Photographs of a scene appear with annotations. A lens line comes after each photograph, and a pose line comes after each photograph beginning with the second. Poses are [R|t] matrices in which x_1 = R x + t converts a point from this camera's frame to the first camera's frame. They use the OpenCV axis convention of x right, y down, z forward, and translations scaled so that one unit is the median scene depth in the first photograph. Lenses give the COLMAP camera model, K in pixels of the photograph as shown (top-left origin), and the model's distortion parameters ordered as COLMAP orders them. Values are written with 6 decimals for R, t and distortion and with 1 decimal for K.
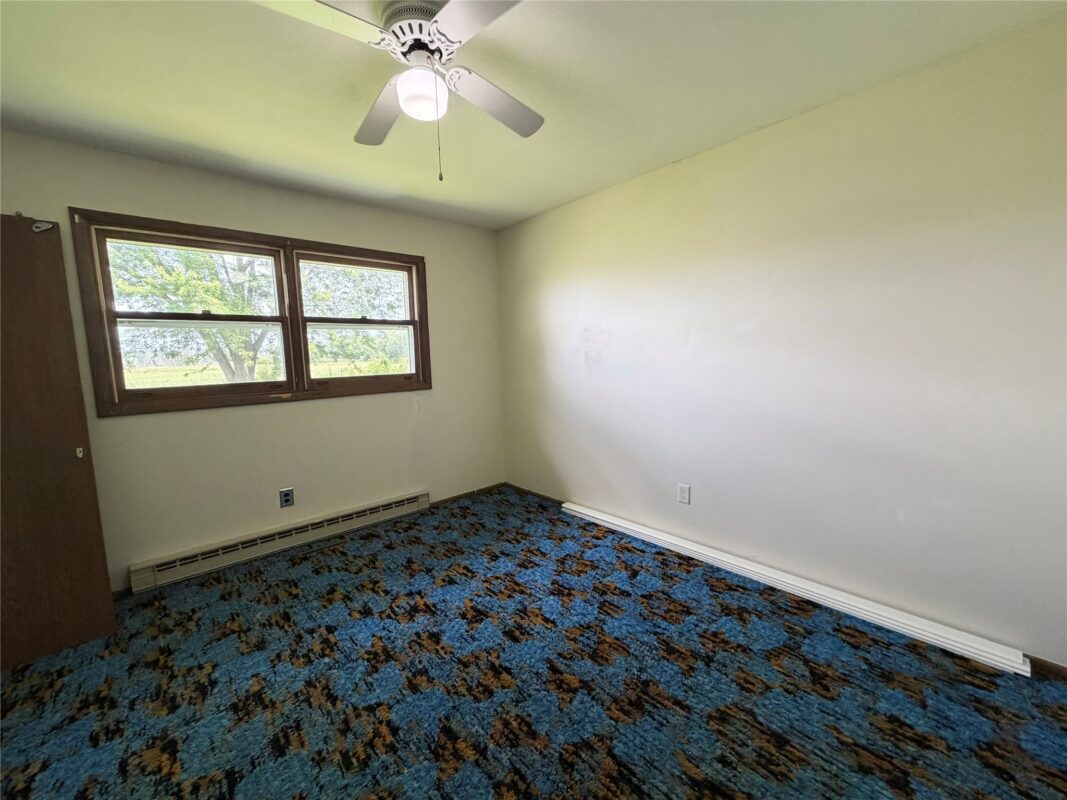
lens RADIAL K [[427.6, 0, 534.1], [0, 427.6, 403.4], [0, 0, 1]] dist [-0.001578, -0.000624]
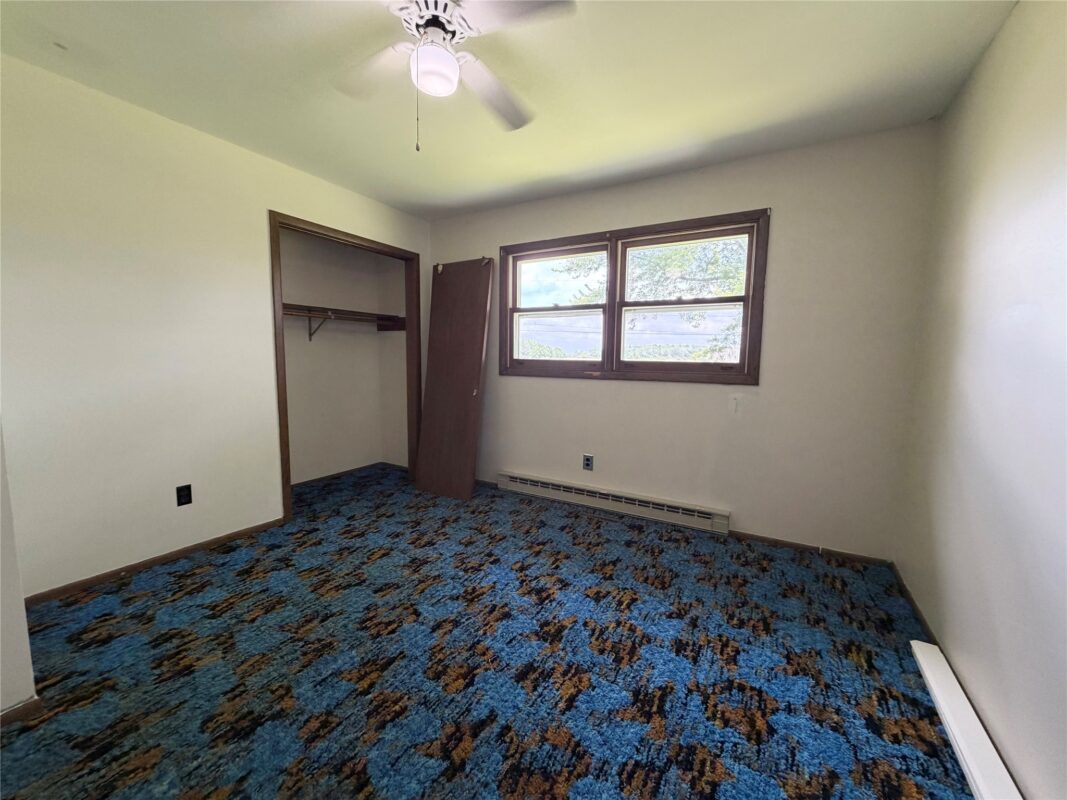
lens RADIAL K [[427.6, 0, 530.3], [0, 427.6, 405.6], [0, 0, 1]] dist [-0.001578, -0.000624]
pose [[0.292294, 0.141347, -0.945825, 0.515820], [-0.134286, 0.985284, 0.105745, -0.036017], [0.946853, 0.096102, 0.306974, 0.560041]]
